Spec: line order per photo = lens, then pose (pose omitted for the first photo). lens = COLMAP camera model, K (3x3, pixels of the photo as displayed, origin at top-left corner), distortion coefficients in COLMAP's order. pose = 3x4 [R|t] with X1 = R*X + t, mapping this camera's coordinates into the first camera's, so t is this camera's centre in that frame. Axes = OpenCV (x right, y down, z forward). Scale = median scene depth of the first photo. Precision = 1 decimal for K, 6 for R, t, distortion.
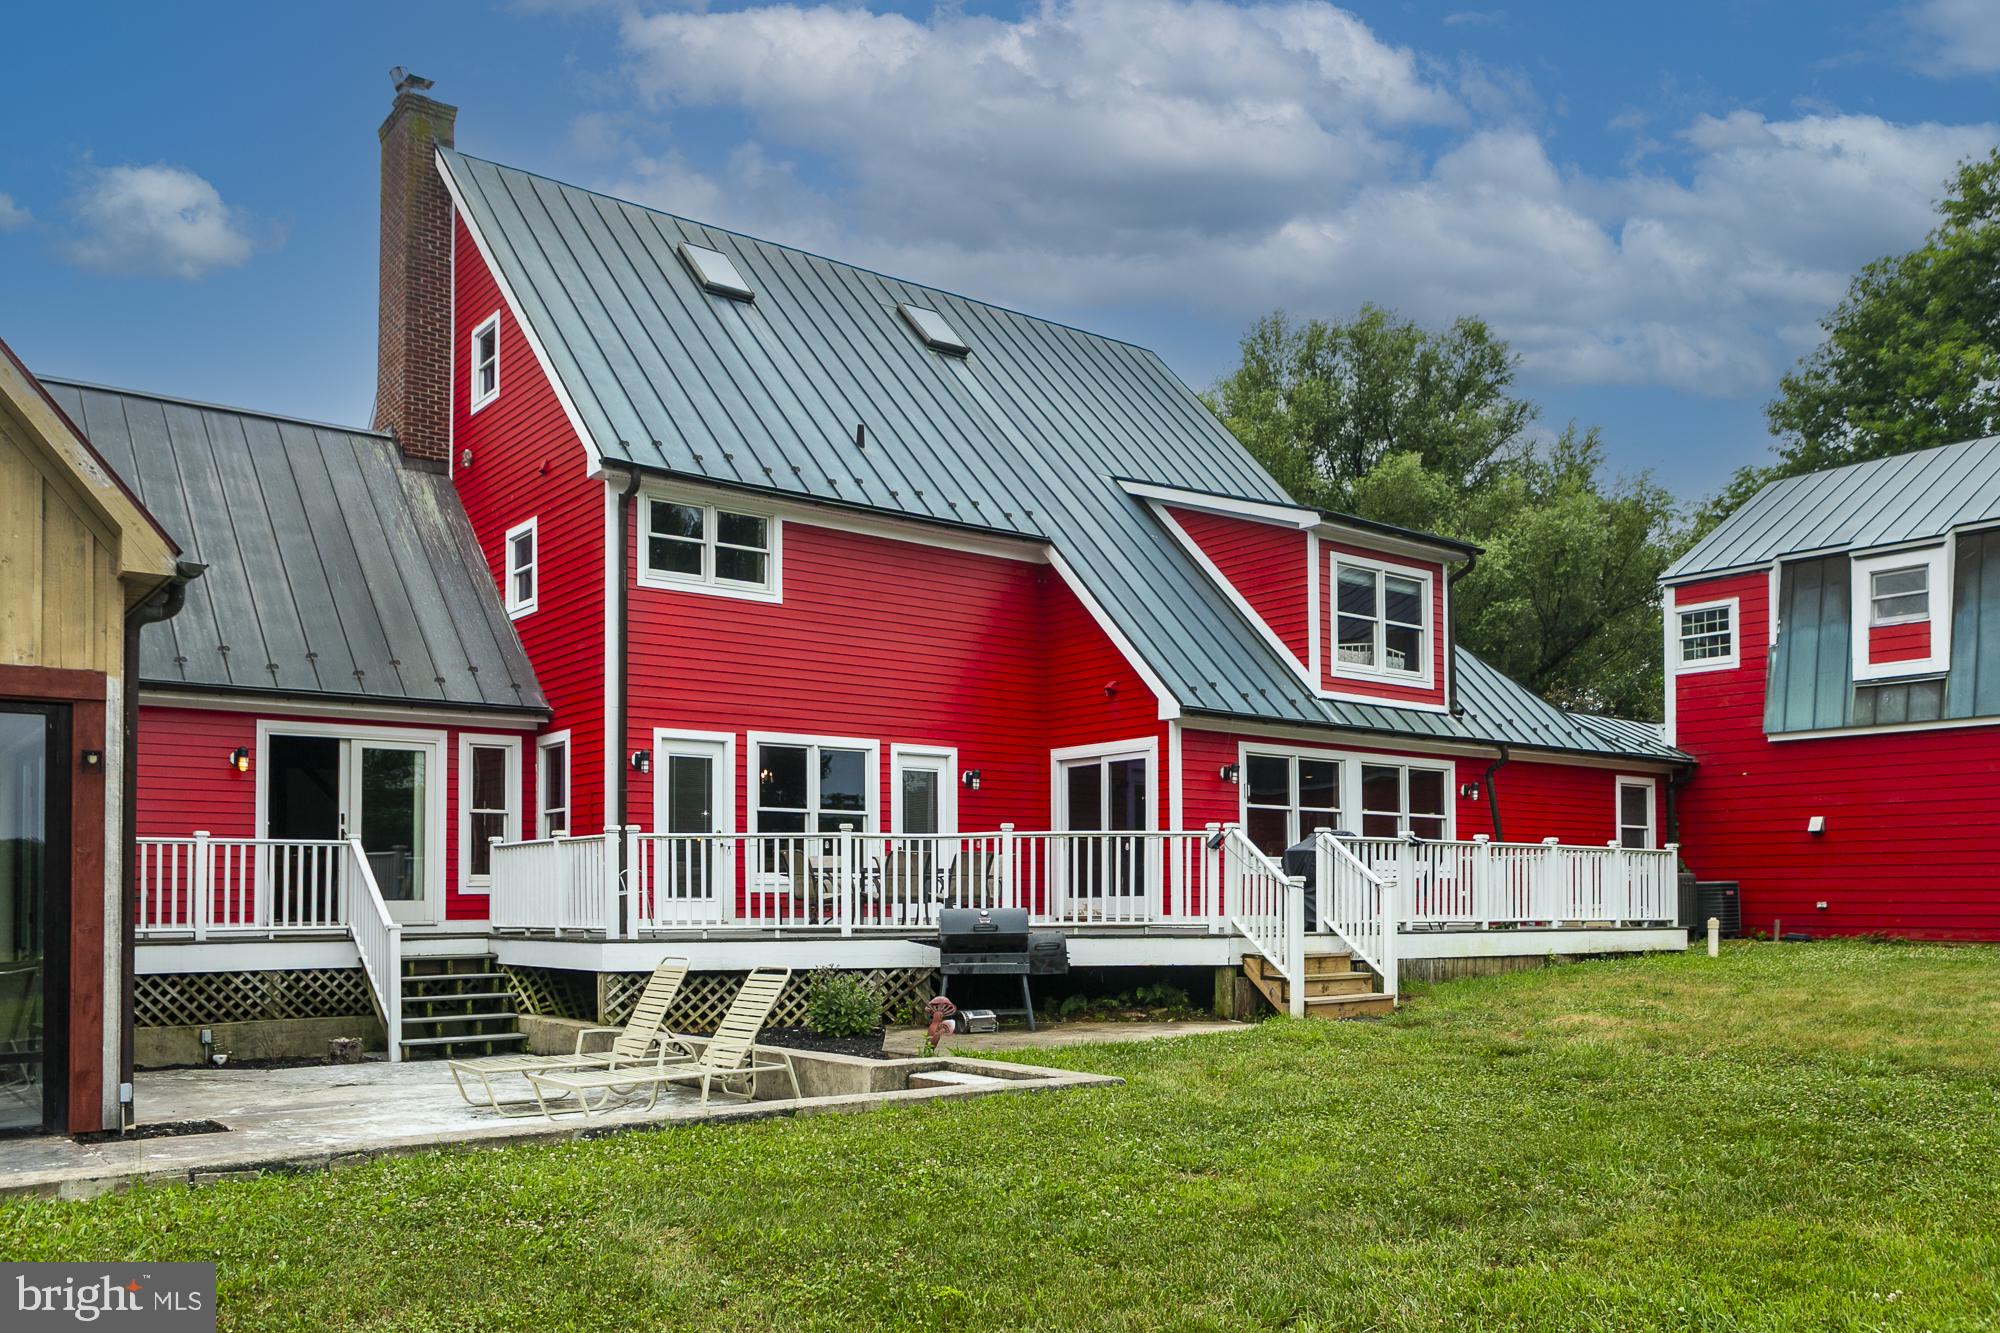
lens RADIAL K [[1602.9, 0, 1059.3], [0, 1602.9, 864.8], [0, 0, 1]] dist [0.002974, 0.002371]
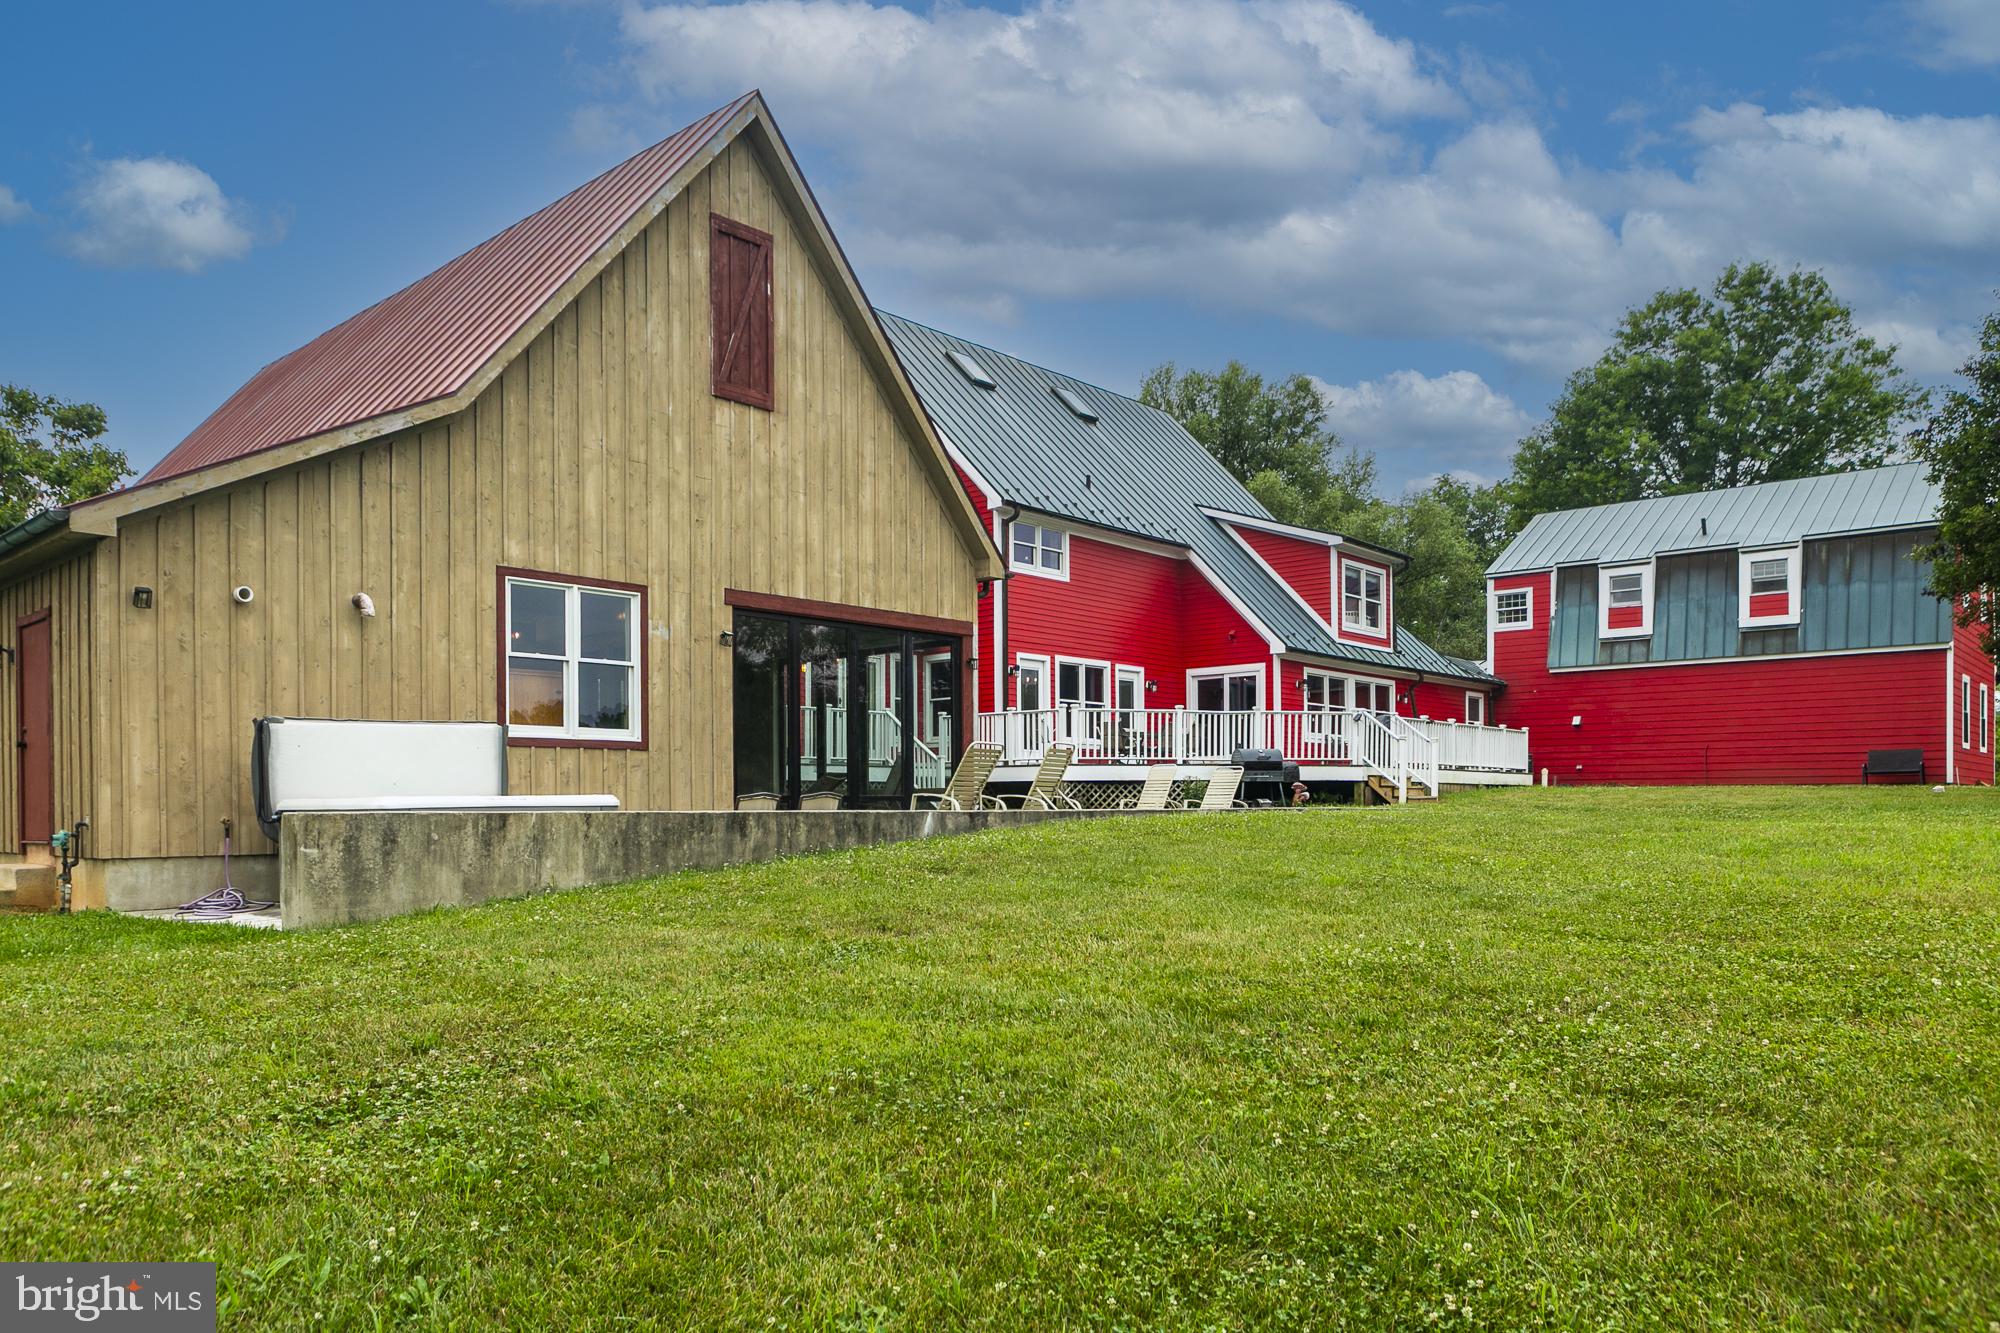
lens RADIAL K [[1414.1, 0, 1043.3], [0, 1414.1, 828.9], [0, 0, 1]] dist [-0.016519, 0.006632]
pose [[0.983351, -0.002638, 0.181696, -0.459354], [-0.004064, 0.999325, 0.036503, 0.046826], [-0.181670, -0.036634, 0.982677, -0.490467]]
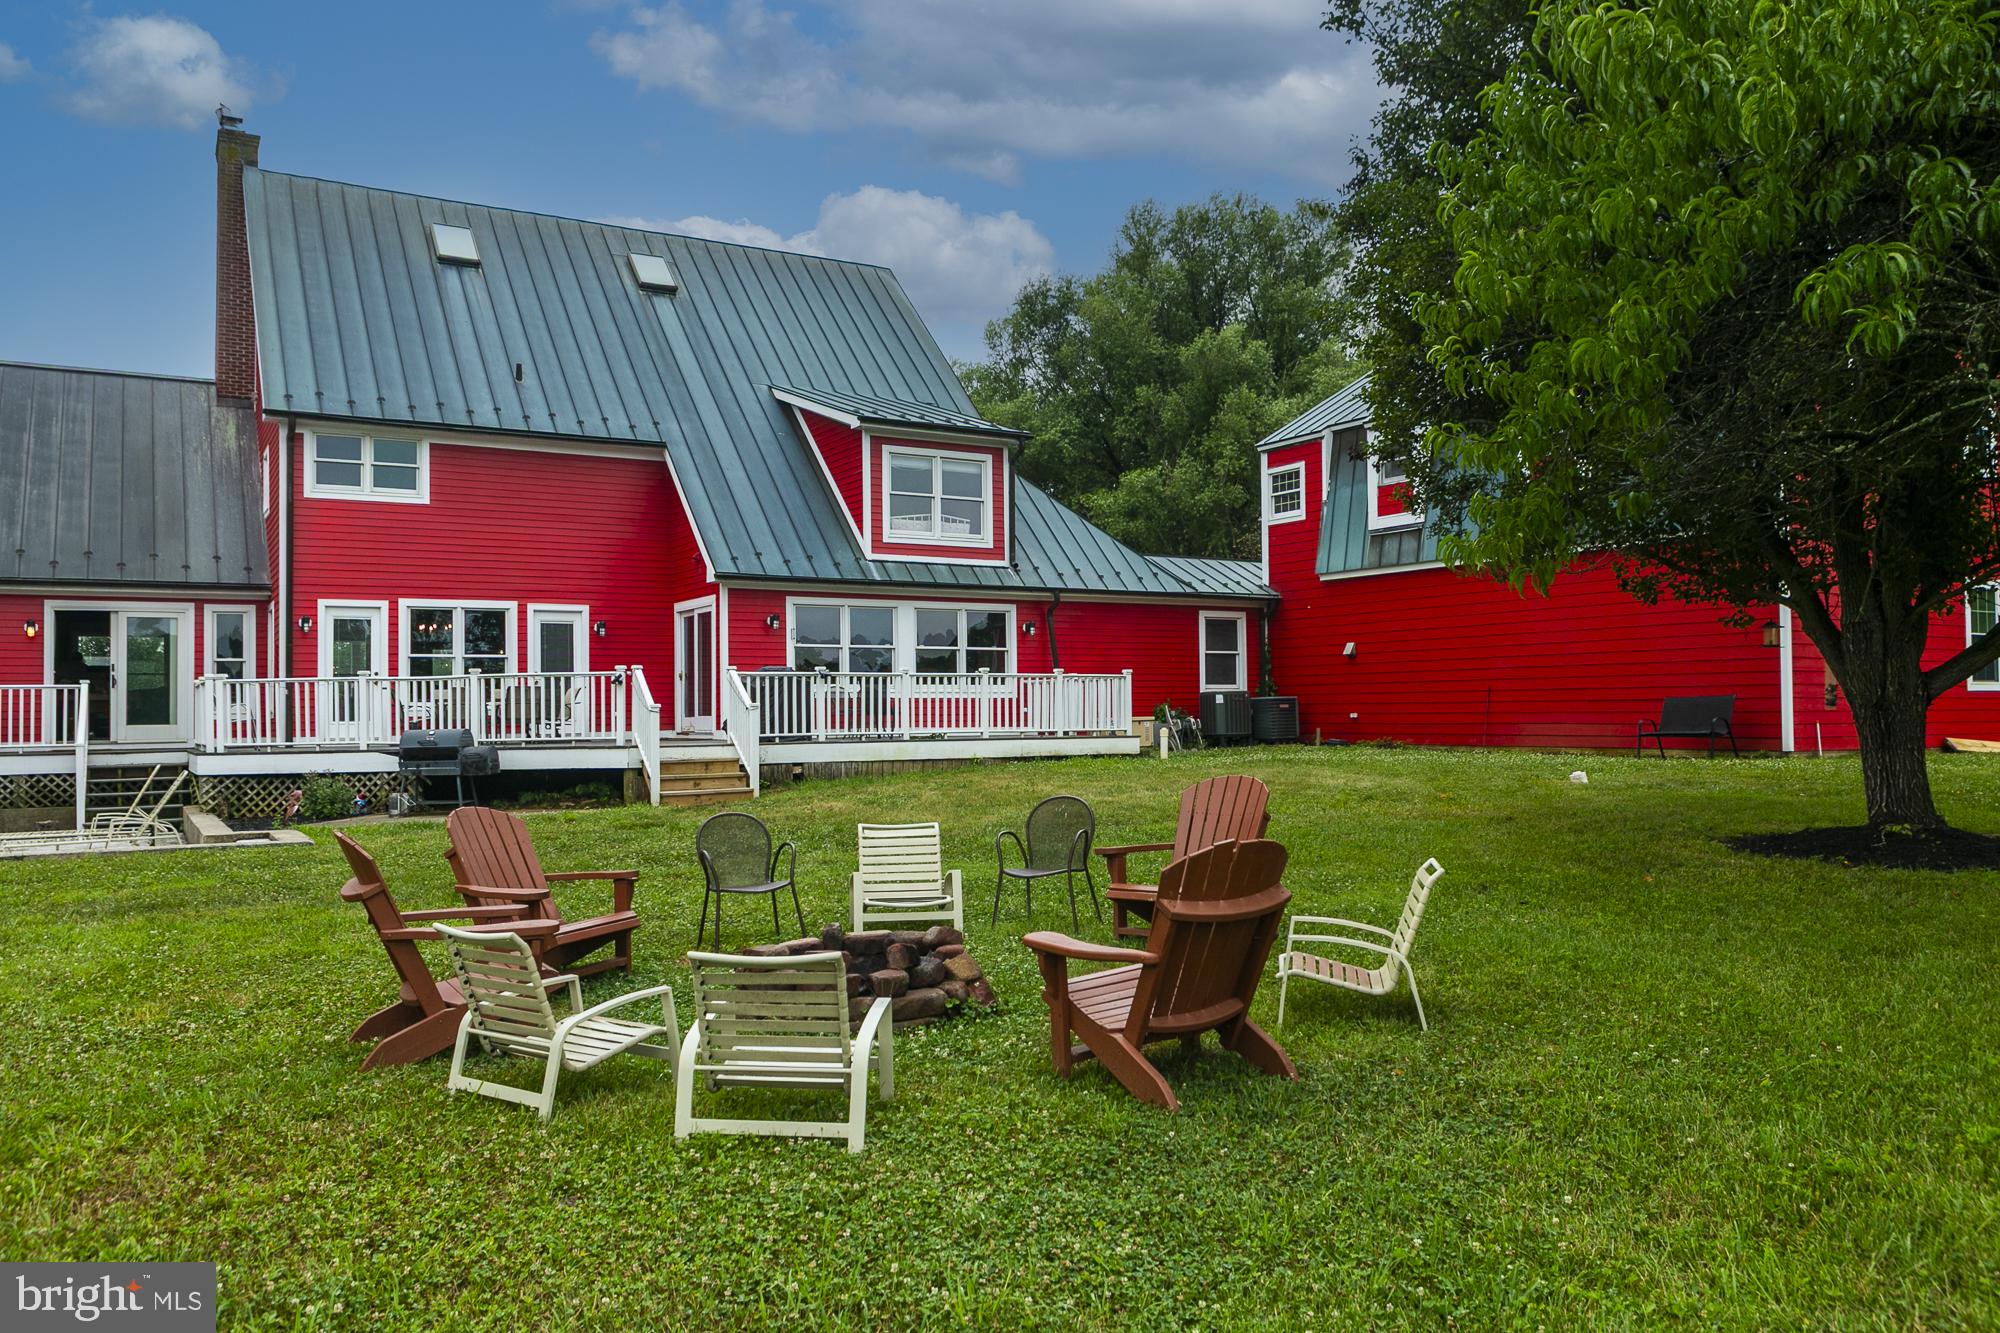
lens RADIAL K [[1510.2, 0, 1079.2], [0, 1510.2, 672.9], [0, 0, 1]] dist [-0.012194, 0.010765]
pose [[0.992778, -0.013739, -0.119175, 0.500396], [0.013471, 0.999905, -0.003056, -0.007926], [0.119206, 0.001428, 0.992869, -0.192663]]
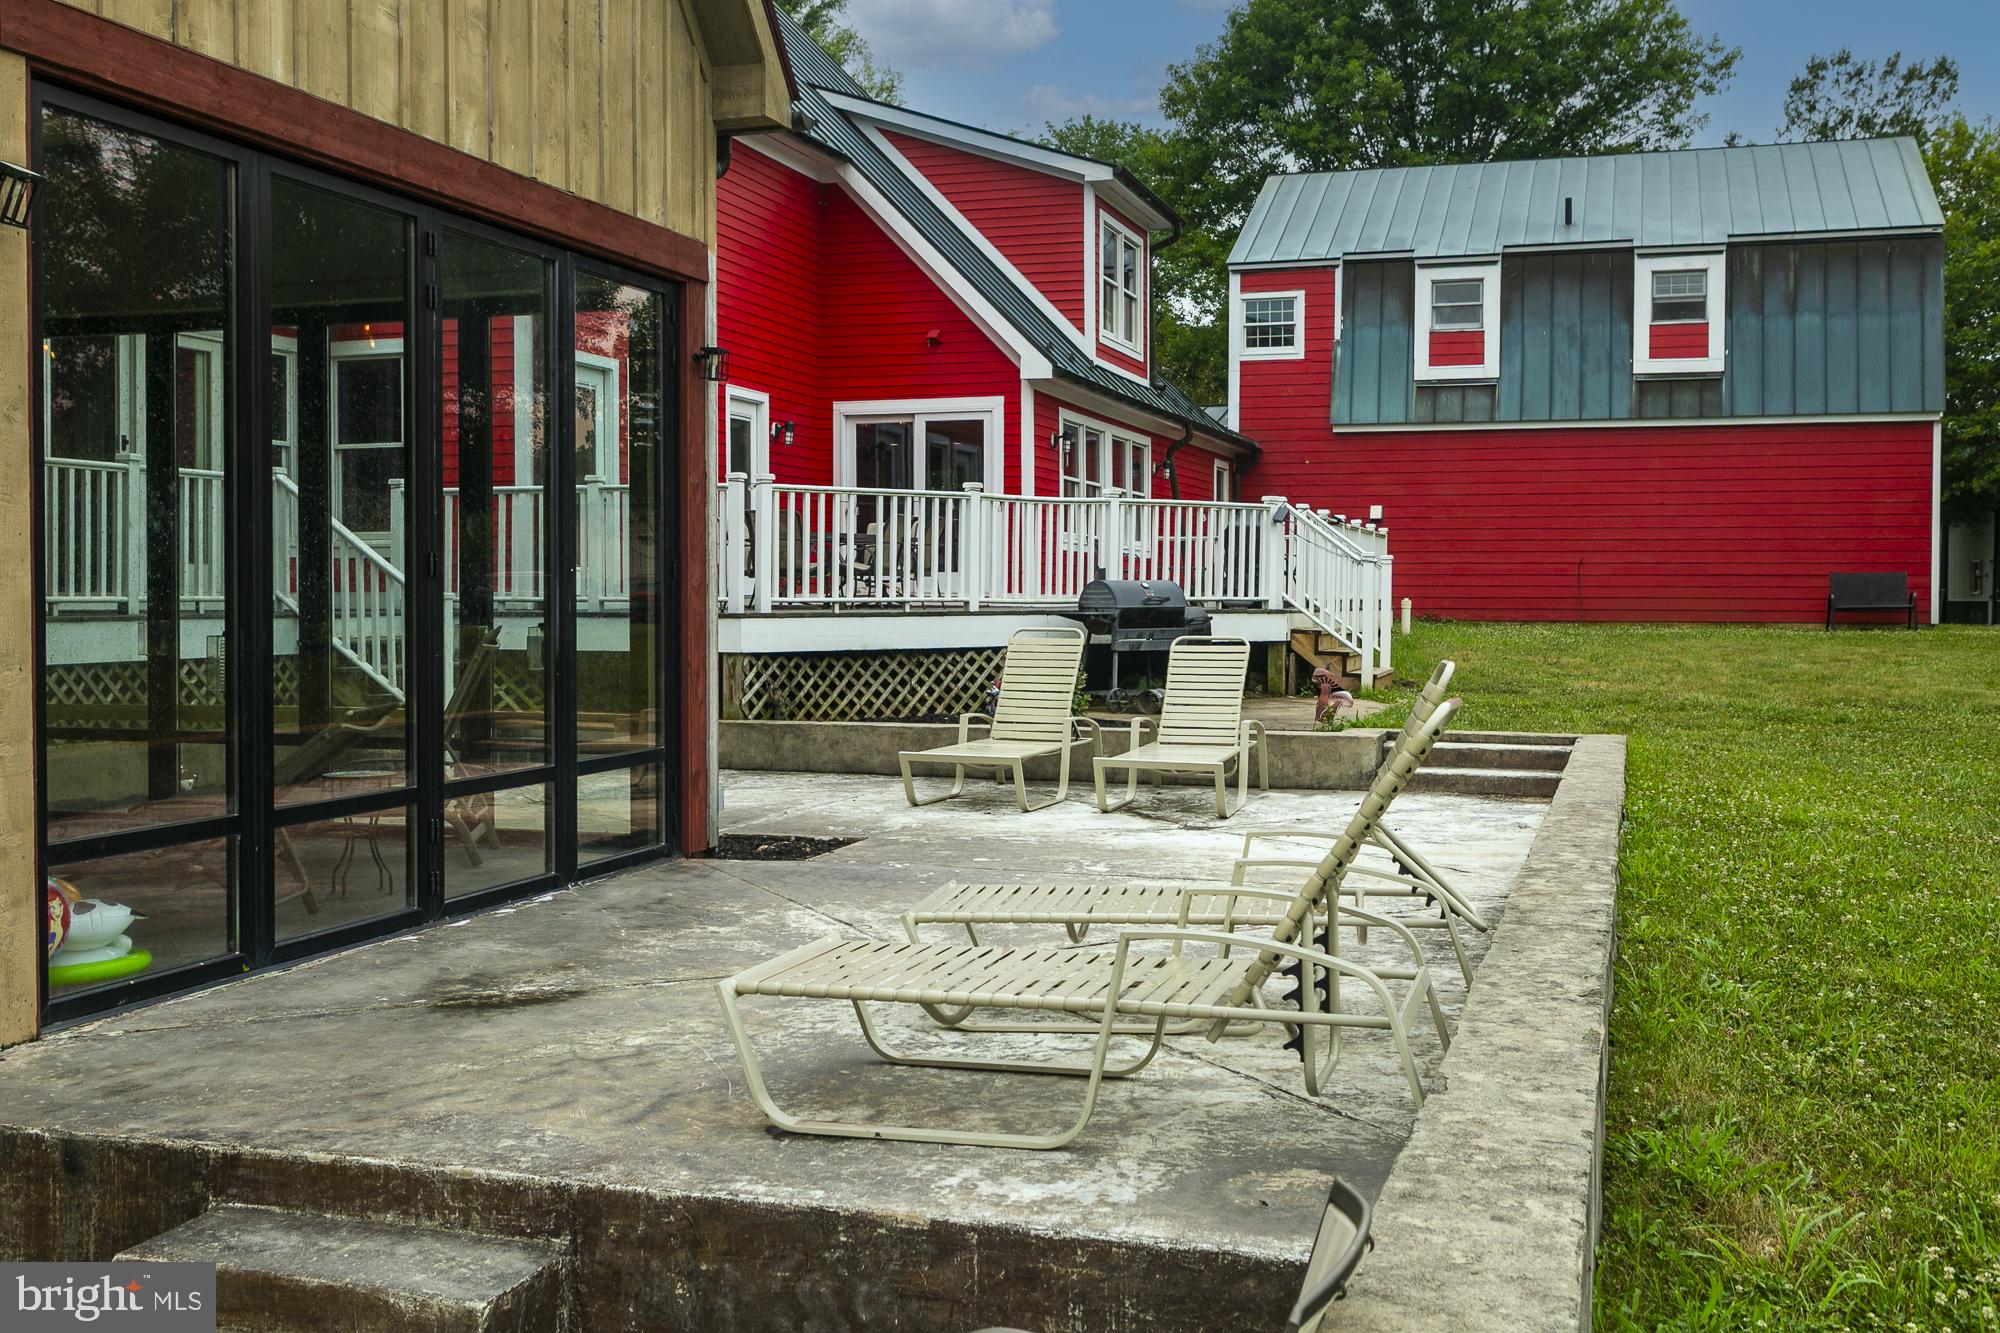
lens RADIAL K [[1895.5, 0, 1016.9], [0, 1895.5, 650.3], [0, 0, 1]] dist [0.002981, 0.000000]
pose [[0.837431, -0.010621, 0.546440, -0.518591], [-0.019212, 0.998621, 0.048854, 0.011334], [-0.546205, -0.051410, 0.836072, 0.086335]]
